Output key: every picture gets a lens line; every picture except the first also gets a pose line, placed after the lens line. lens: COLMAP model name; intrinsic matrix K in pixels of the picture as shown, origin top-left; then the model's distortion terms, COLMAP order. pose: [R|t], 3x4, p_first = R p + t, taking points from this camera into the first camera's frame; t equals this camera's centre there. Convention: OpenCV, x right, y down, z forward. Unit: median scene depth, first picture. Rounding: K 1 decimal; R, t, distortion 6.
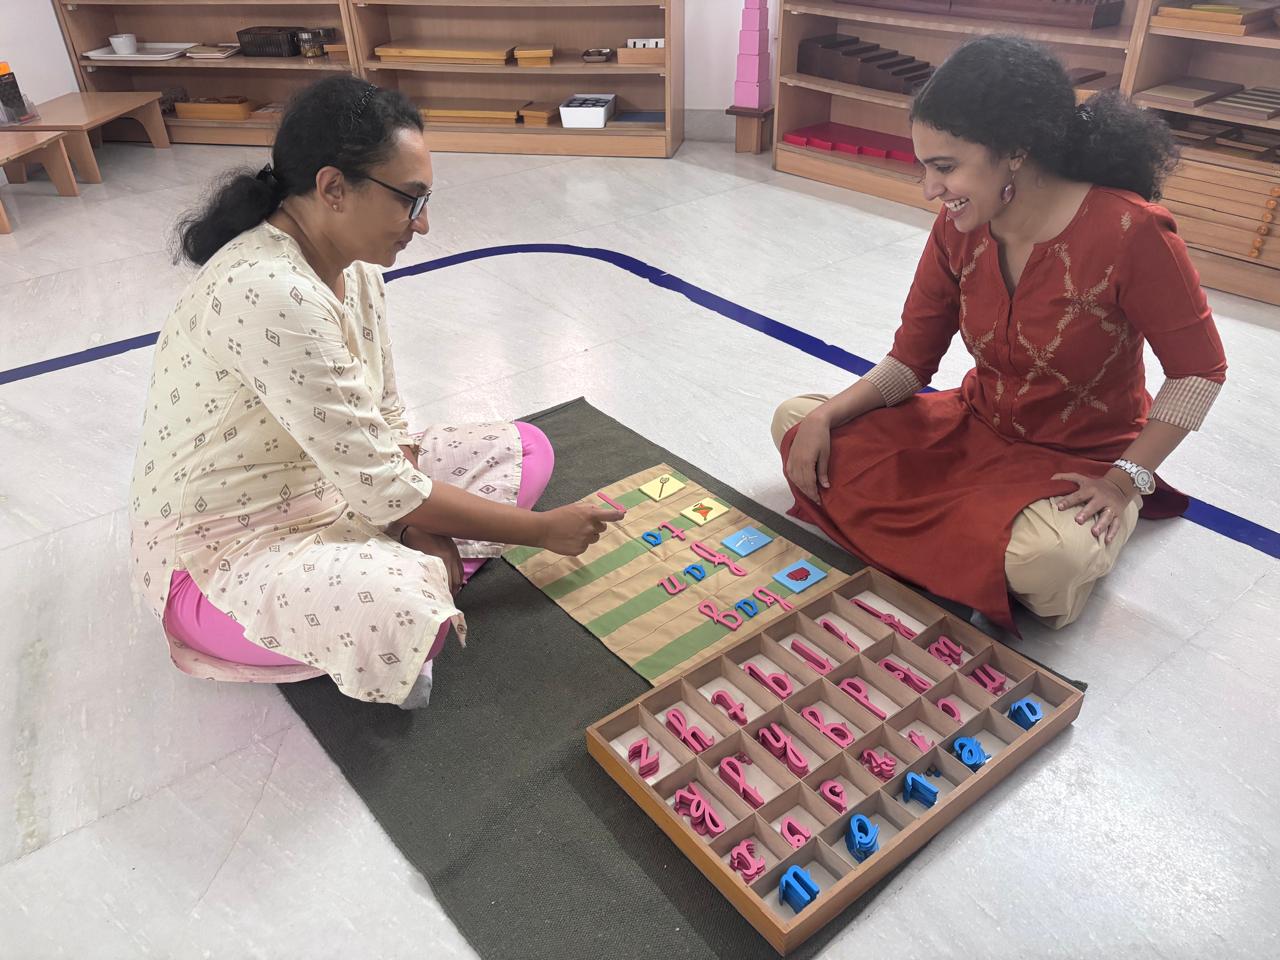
lens RADIAL K [[974.8, 0, 646.1], [0, 974.8, 481.3], [0, 0, 1]] dist [0.065574, -0.071949]
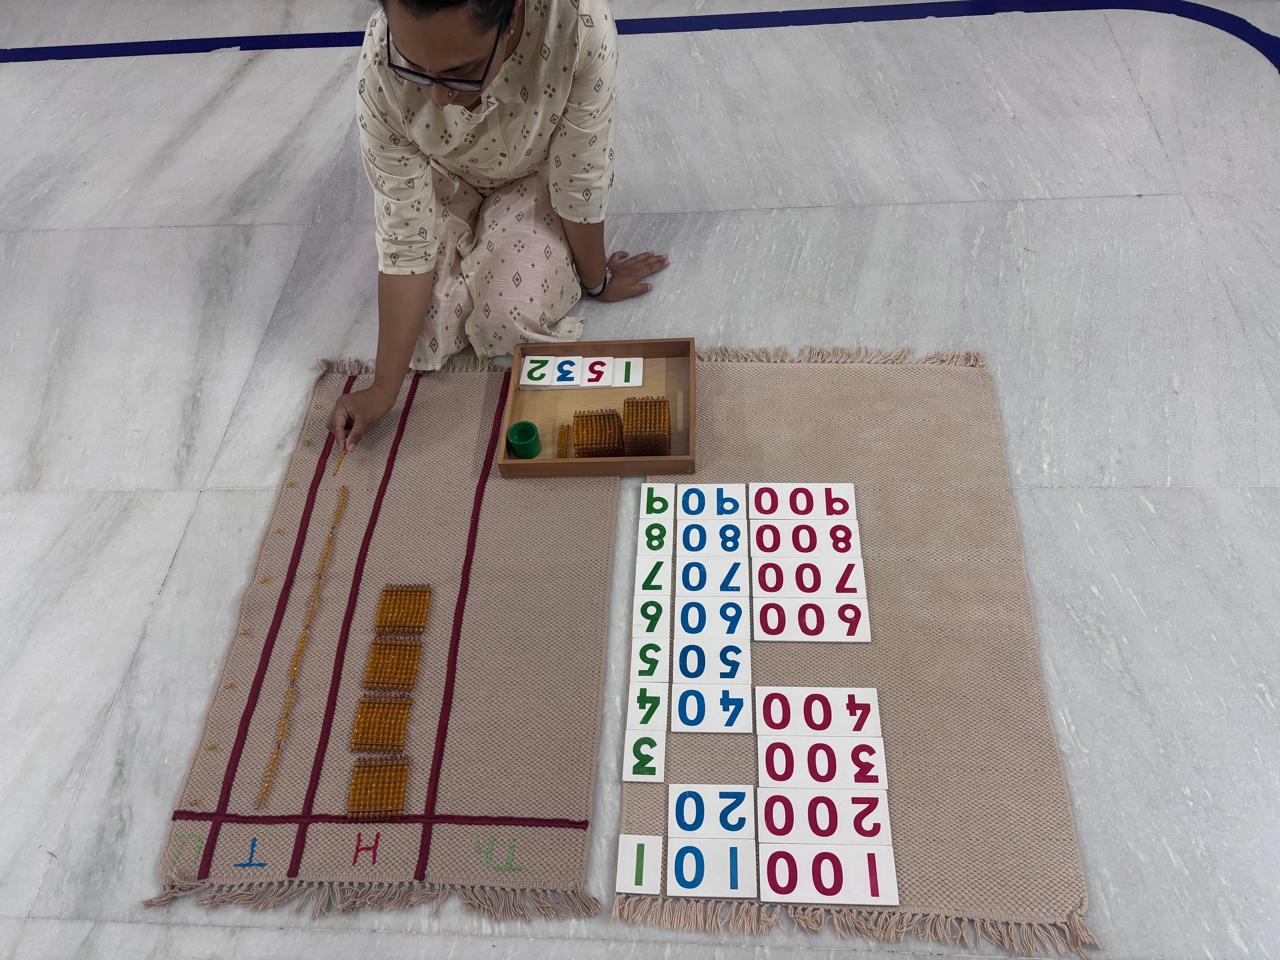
lens RADIAL K [[974.8, 0, 646.1], [0, 974.8, 481.3], [0, 0, 1]] dist [0.065574, -0.071949]
pose [[0.749117, 0.507923, -0.425251, 0.145874], [-0.311504, 0.836642, 0.450551, -0.254833], [0.584627, -0.205048, 0.784963, 0.071195]]
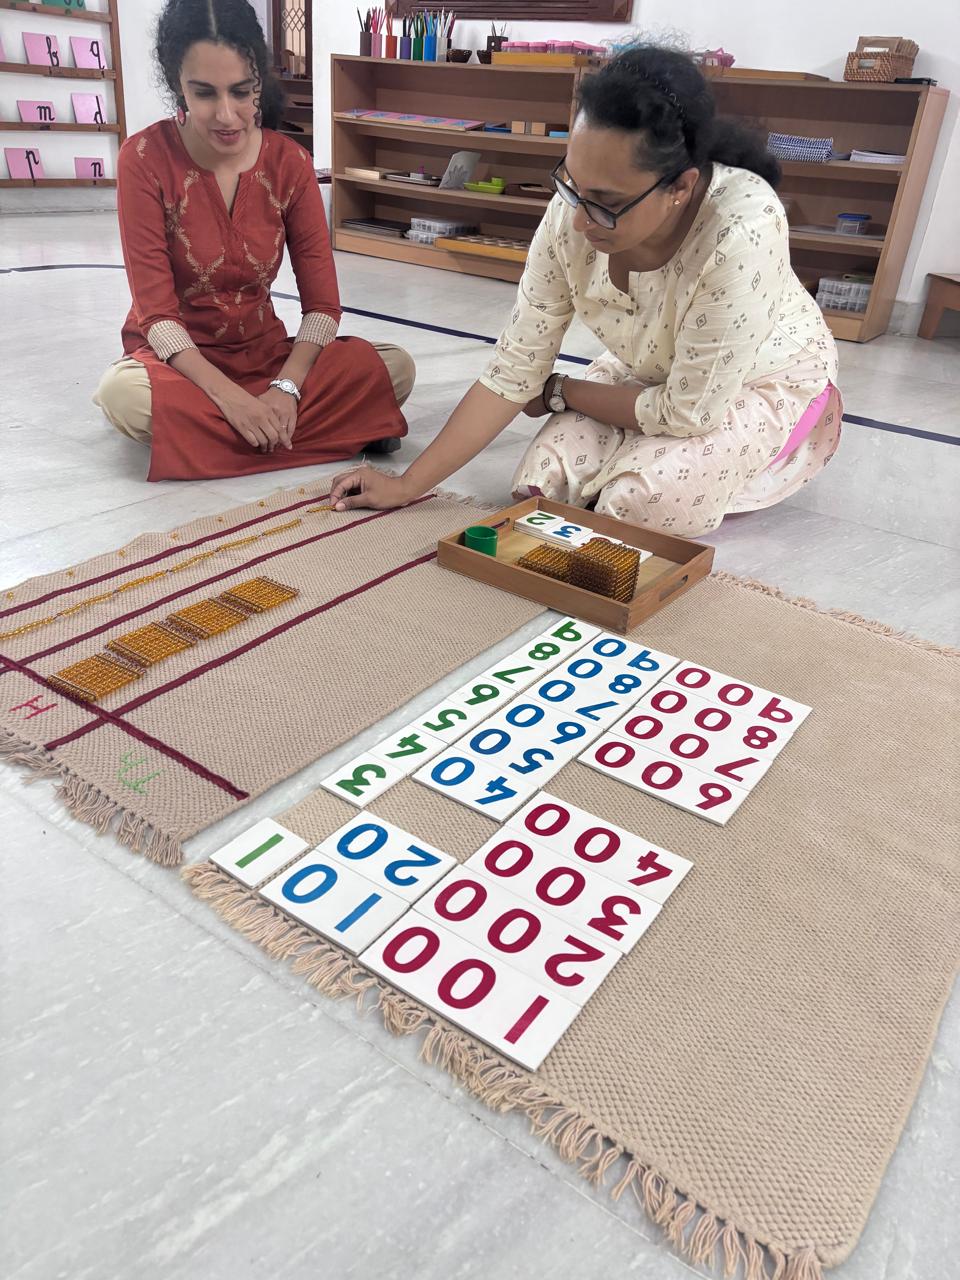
lens RADIAL K [[967.4, 0, 480.0], [0, 967.4, 640.0], [0, 0, 1]] dist [0.059422, -0.059310]
pose [[0.279036, 0.492277, -0.824501, 0.386372], [-0.585037, 0.768012, 0.260555, 0.030663], [0.761492, 0.409660, 0.502303, 0.373298]]
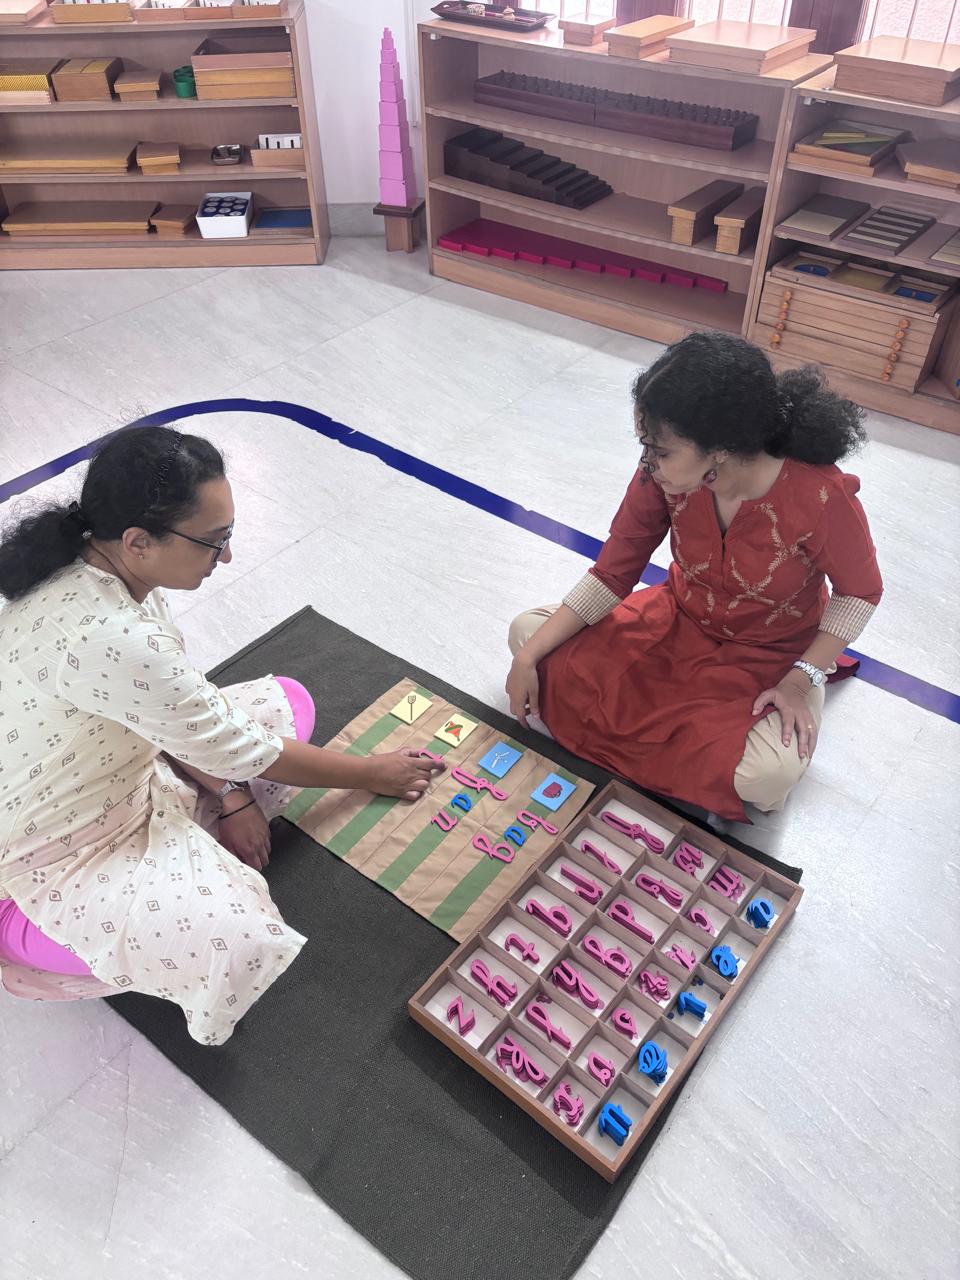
lens RADIAL K [[967.4, 0, 480.0], [0, 967.4, 640.0], [0, 0, 1]] dist [0.059422, -0.059310]
pose [[0.975417, -0.144083, 0.166742, -0.083503], [0.113705, 0.977210, 0.179253, -0.273895], [-0.188769, -0.155887, 0.969570, -0.041551]]
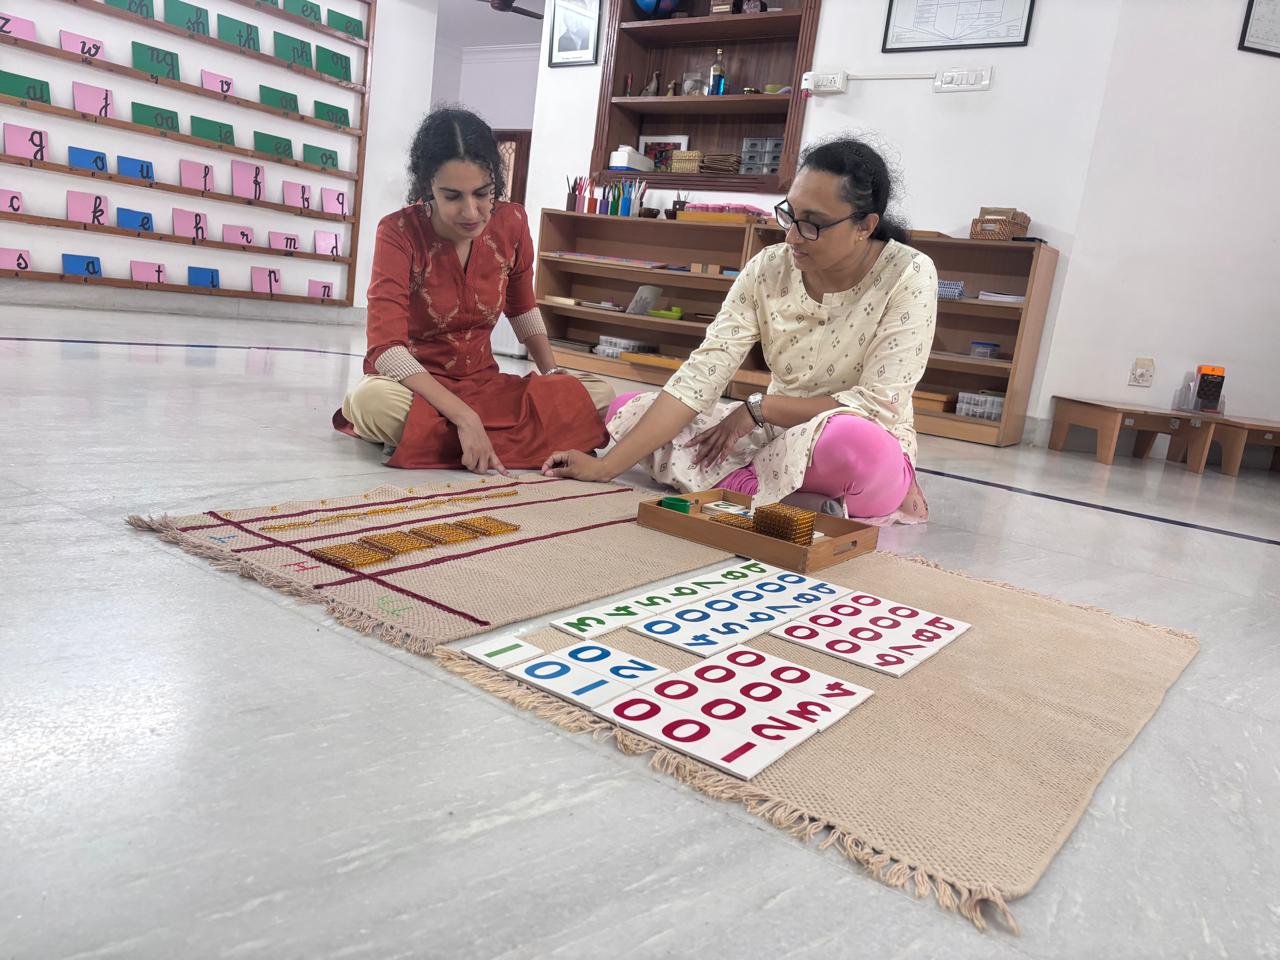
lens RADIAL K [[974.9, 0, 642.8], [0, 974.9, 480.4], [0, 0, 1]] dist [0.064880, -0.069679]
pose [[0.271779, 0.227296, -0.935132, 0.553256], [-0.626778, 0.779164, 0.007224, 0.183044], [0.730264, 0.584157, 0.354225, 0.376804]]
